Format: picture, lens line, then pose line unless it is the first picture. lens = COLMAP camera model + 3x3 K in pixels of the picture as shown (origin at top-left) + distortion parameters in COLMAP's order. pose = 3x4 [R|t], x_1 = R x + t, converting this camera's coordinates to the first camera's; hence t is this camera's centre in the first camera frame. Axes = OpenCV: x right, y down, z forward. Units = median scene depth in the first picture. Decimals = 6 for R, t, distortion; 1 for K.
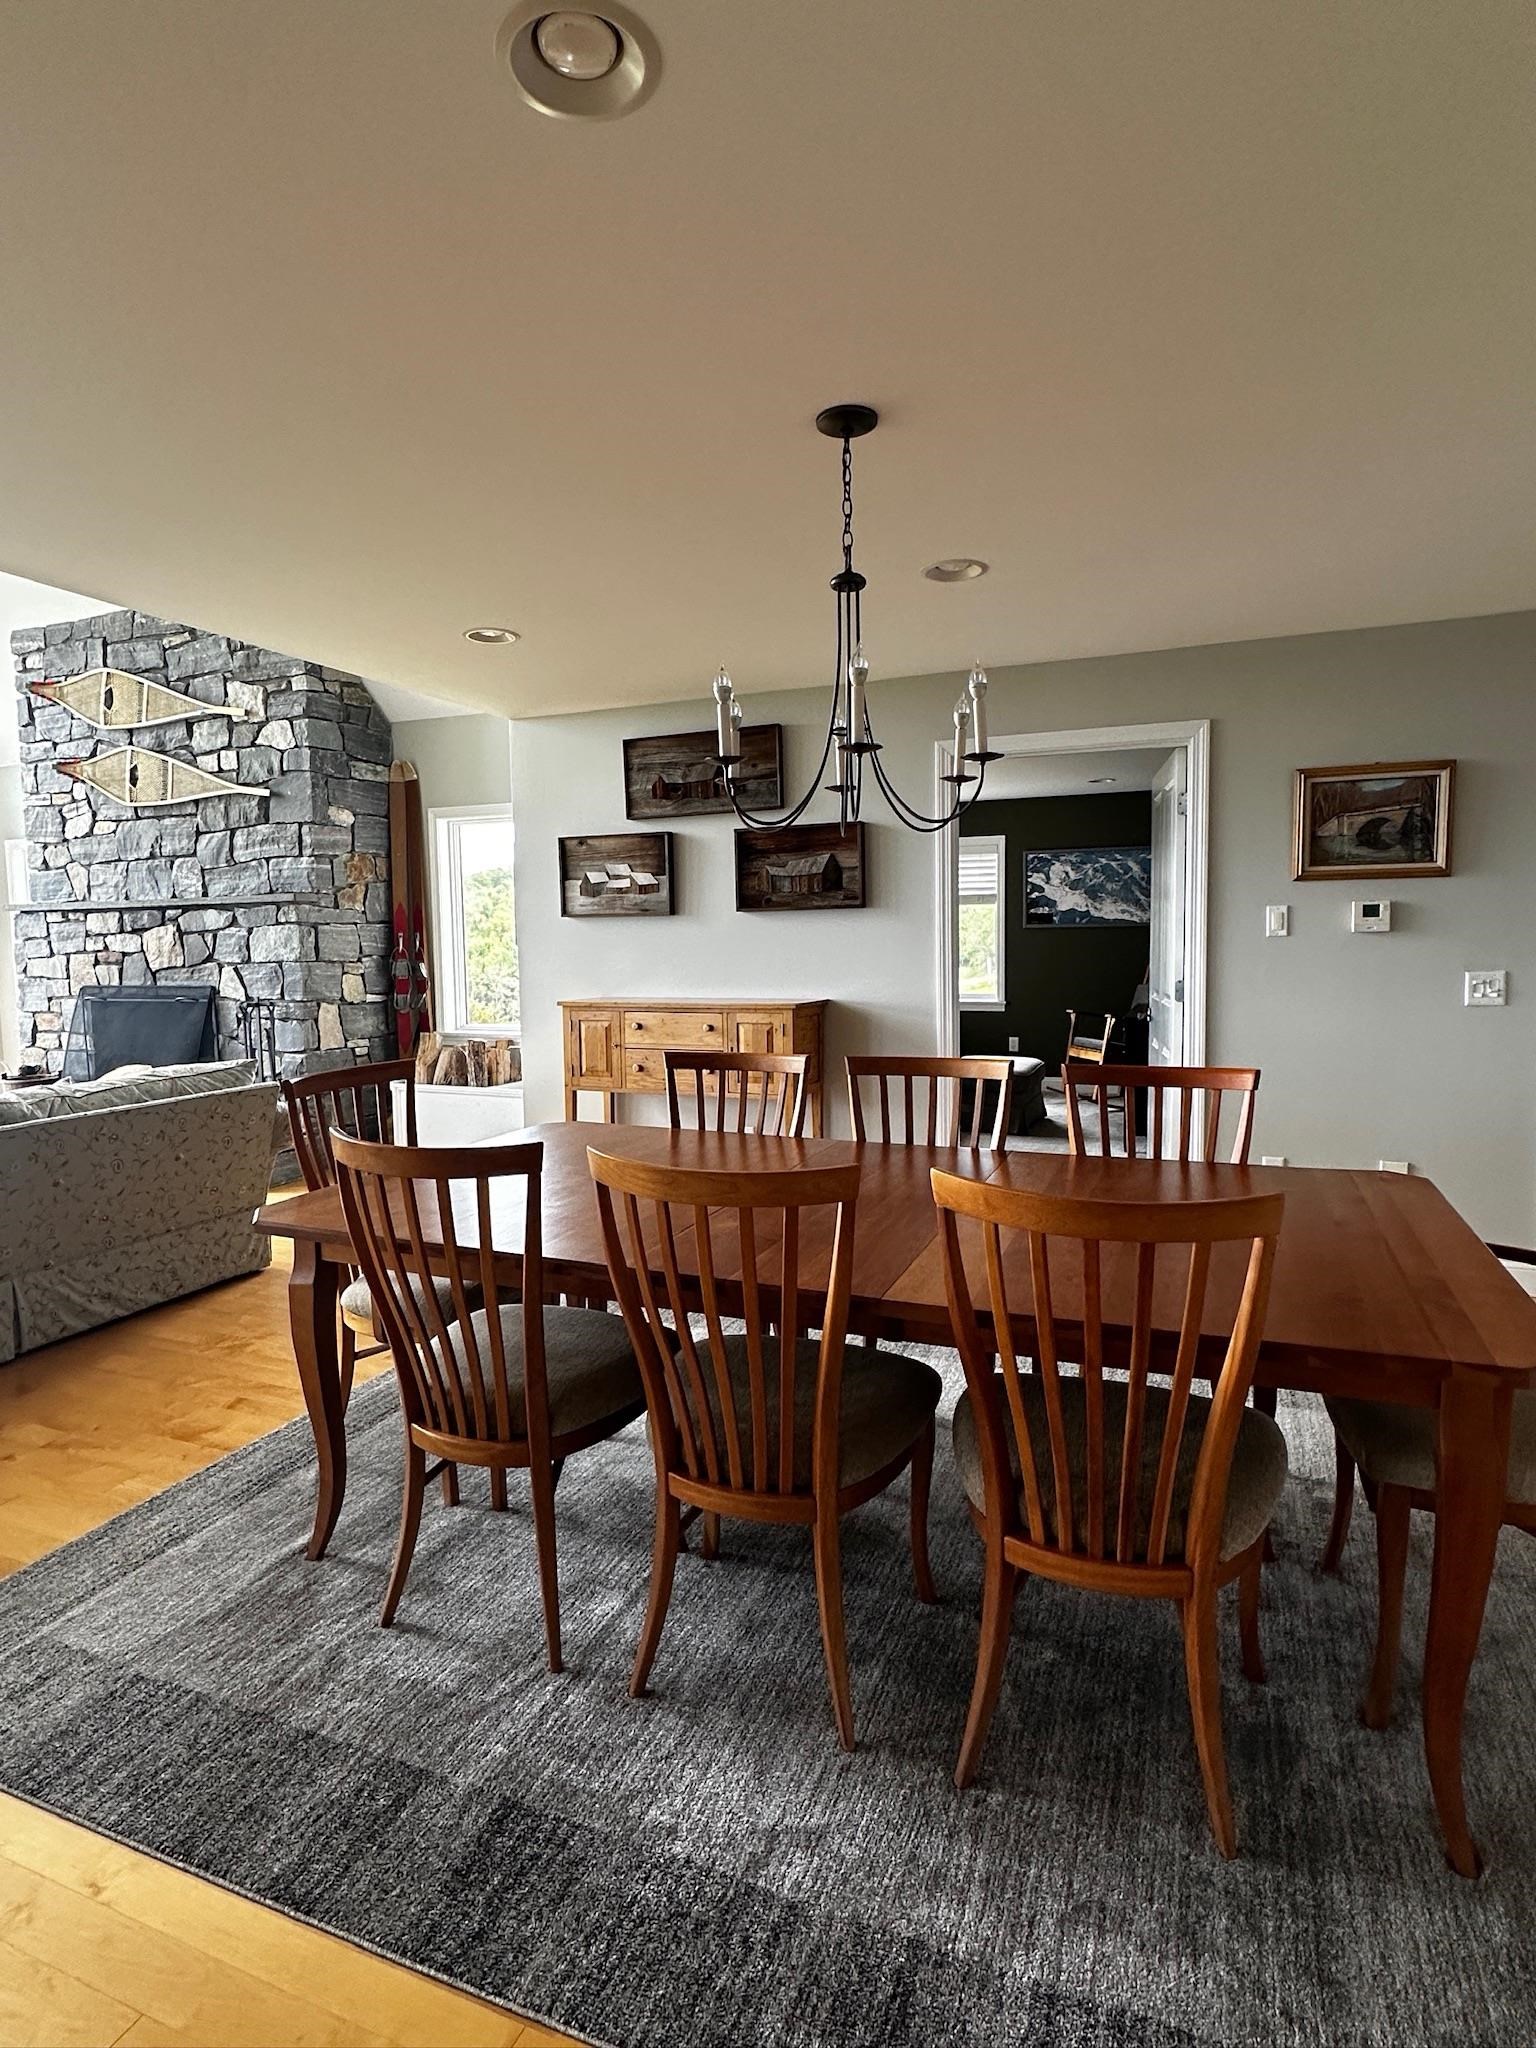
lens RADIAL K [[1079.8, 0, 768.1], [0, 1079.8, 1022.6], [0, 0, 1]] dist [-0.000350, -0.000005]
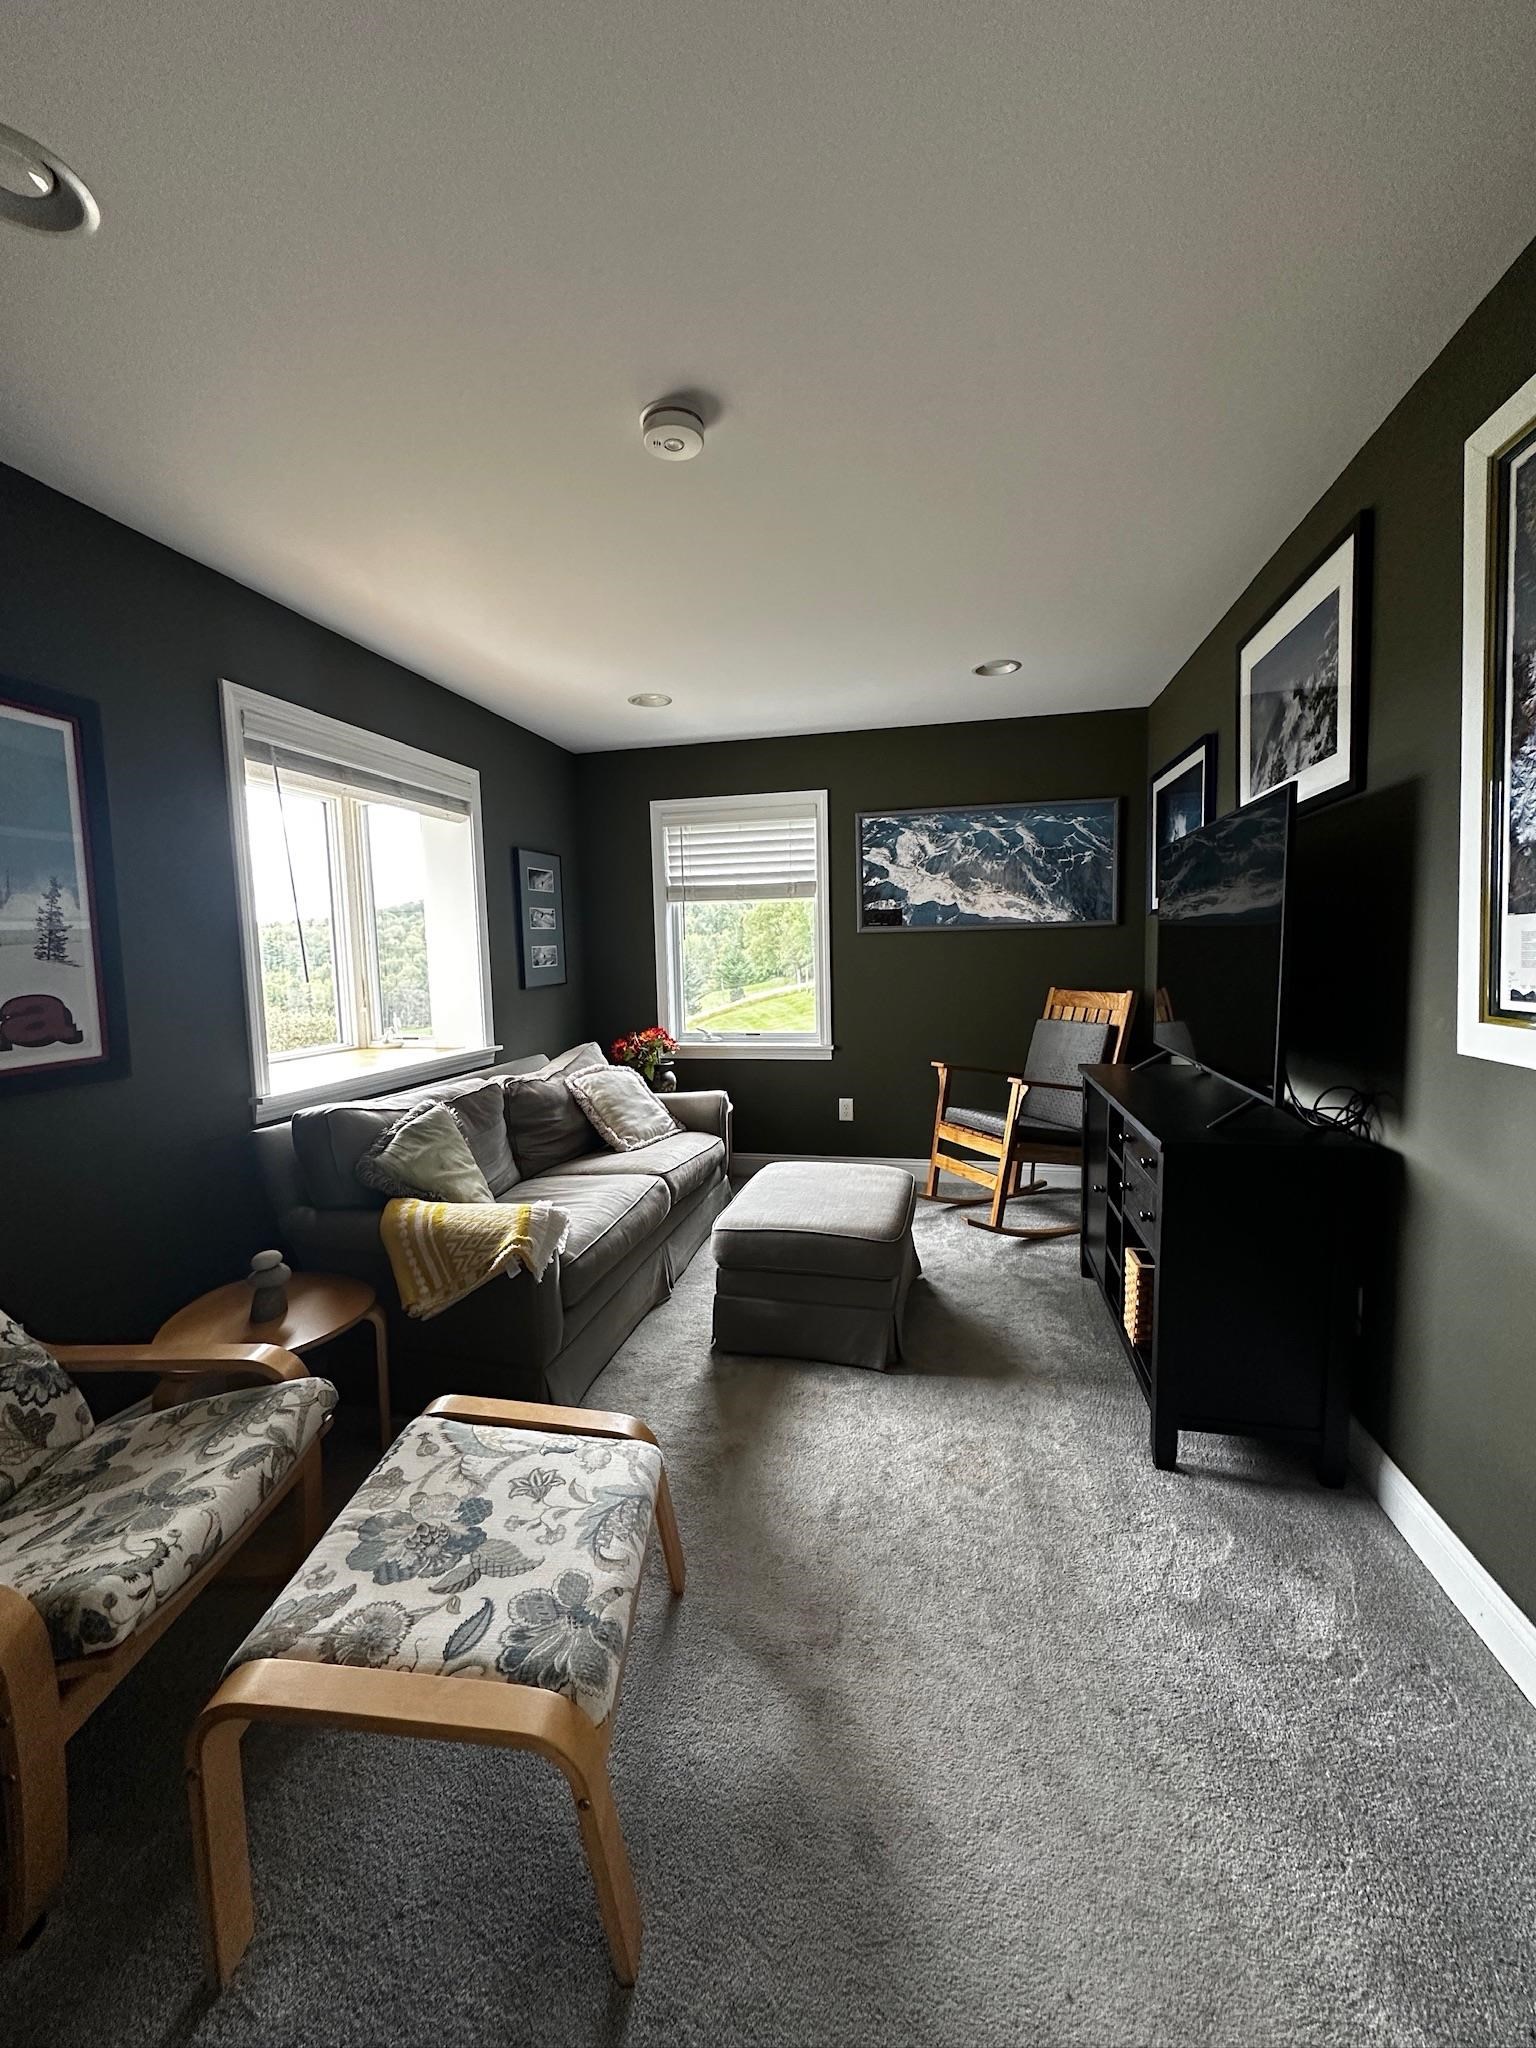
lens RADIAL K [[818.9, 0, 768.5], [0, 818.9, 1018.5], [0, 0, 1]] dist [0.000072, 0.000000]
pose [[0.986359, -0.020751, 0.163298, 0.103735], [0.021000, 0.999779, 0.000198, -0.037701], [-0.163266, 0.003234, 0.986577, 0.532254]]
